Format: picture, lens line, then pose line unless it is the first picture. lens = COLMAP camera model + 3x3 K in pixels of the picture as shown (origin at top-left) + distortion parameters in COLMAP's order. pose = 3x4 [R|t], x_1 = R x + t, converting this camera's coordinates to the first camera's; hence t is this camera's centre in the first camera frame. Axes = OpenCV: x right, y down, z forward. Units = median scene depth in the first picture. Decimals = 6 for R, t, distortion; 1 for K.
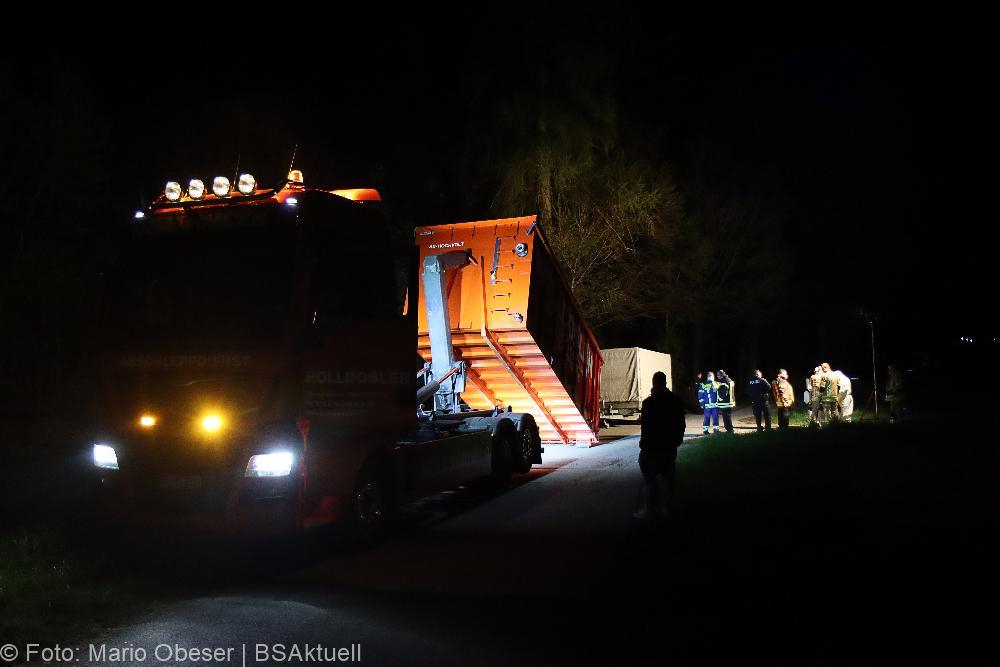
lens RADIAL K [[898.8, 0, 500.0], [0, 898.8, 333.5], [0, 0, 1]] dist [-0.115735, 0.171539]
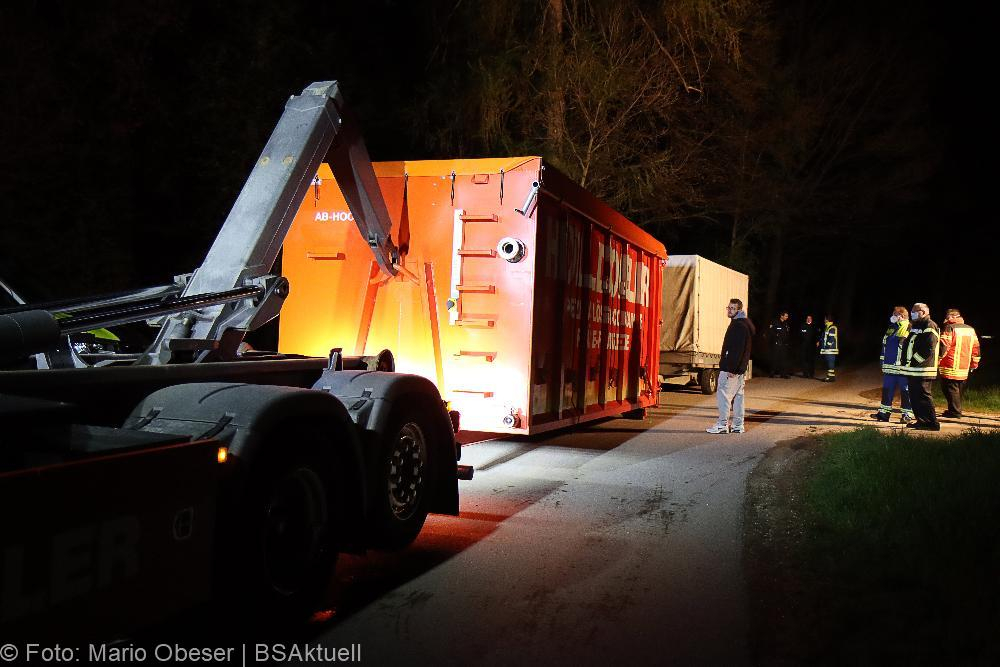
lens RADIAL K [[898.8, 0, 500.0], [0, 898.8, 333.5], [0, 0, 1]] dist [-0.115735, 0.171539]
pose [[0.997867, 0.061151, -0.022832, 0.044652], [-0.059341, 0.995568, 0.072957, 0.029307], [0.027192, -0.071447, 0.997074, 0.422118]]
